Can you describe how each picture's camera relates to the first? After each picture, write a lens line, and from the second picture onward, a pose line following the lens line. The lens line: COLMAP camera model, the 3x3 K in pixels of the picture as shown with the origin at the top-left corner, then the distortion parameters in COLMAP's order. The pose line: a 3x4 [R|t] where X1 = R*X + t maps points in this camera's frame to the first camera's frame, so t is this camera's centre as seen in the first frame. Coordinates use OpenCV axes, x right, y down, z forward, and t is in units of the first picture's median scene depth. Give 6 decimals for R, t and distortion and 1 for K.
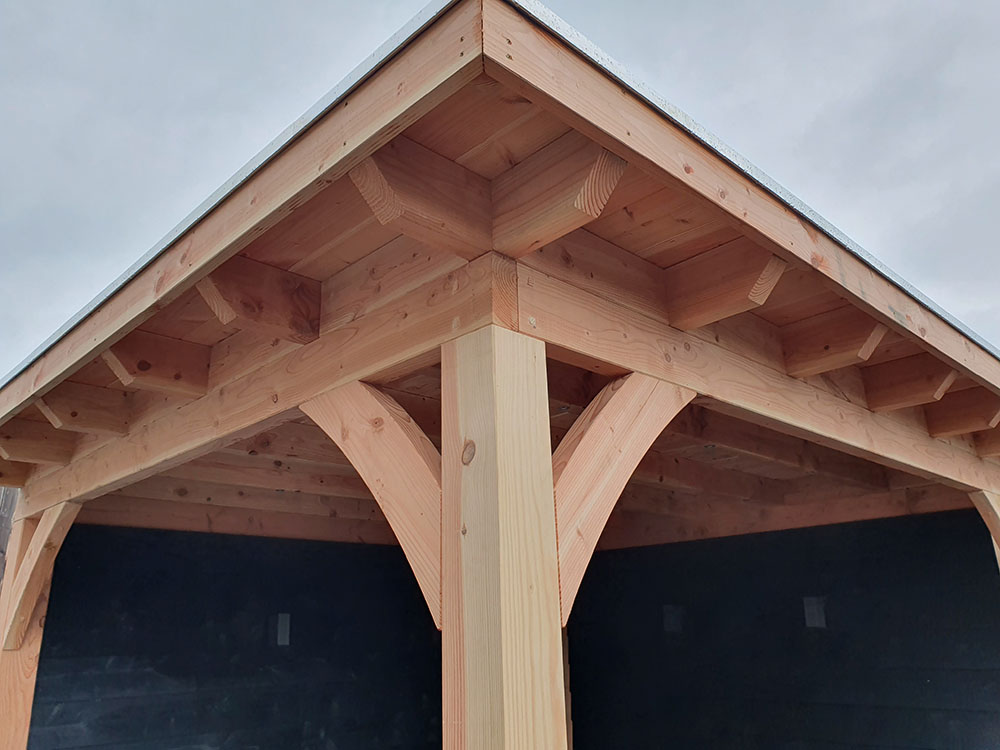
lens RADIAL K [[772.0, 0, 500.0], [0, 772.0, 375.0], [0, 0, 1]] dist [0.020479, 0.000159]
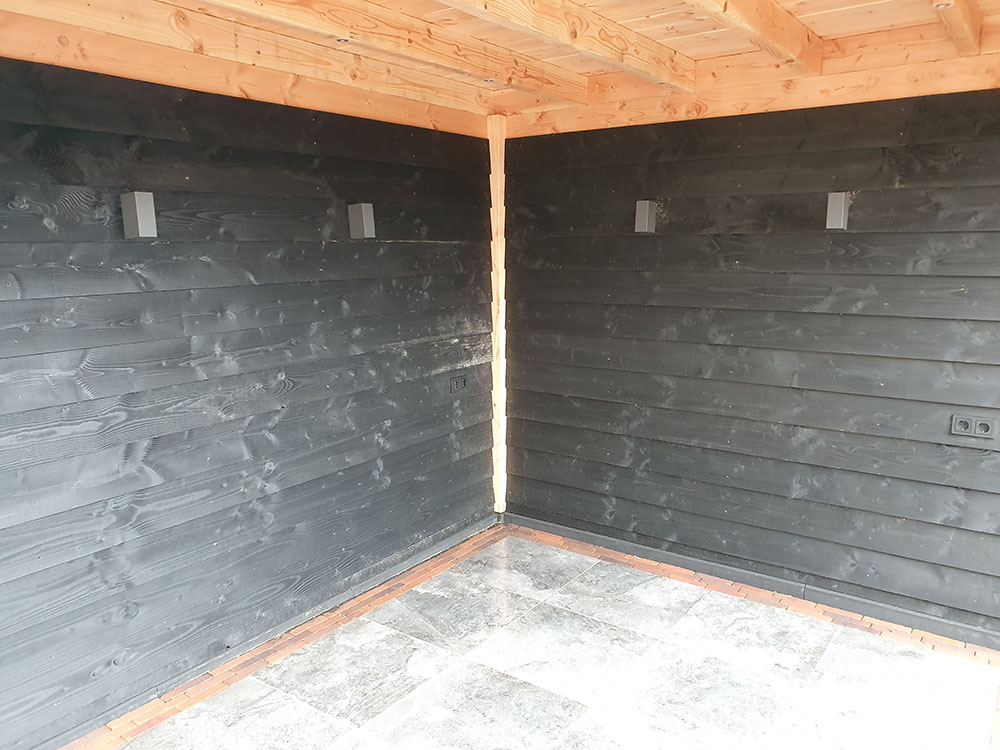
lens RADIAL K [[767.3, 0, 497.5], [0, 767.3, 369.5], [0, 0, 1]] dist [-0.007766, 0.002134]
pose [[0.983922, -0.011875, 0.178202, -0.198267], [-0.073200, 0.883318, 0.463024, 0.235267], [-0.162907, -0.468624, 0.868247, 0.622640]]
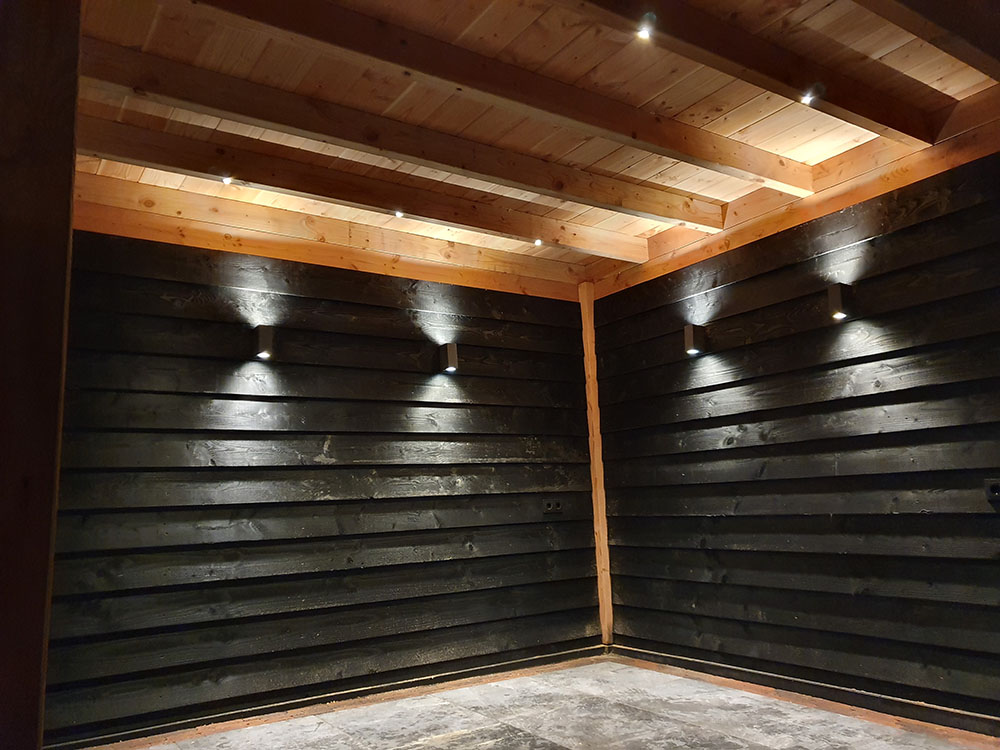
lens RADIAL K [[766.2, 0, 522.0], [0, 766.2, 375.3], [0, 0, 1]] dist [0.025177, -0.008250]
pose [[0.983713, -0.043035, -0.174517, 0.449941], [0.069945, 0.986039, 0.151111, 0.513176], [0.165578, -0.160857, 0.972990, 0.178077]]
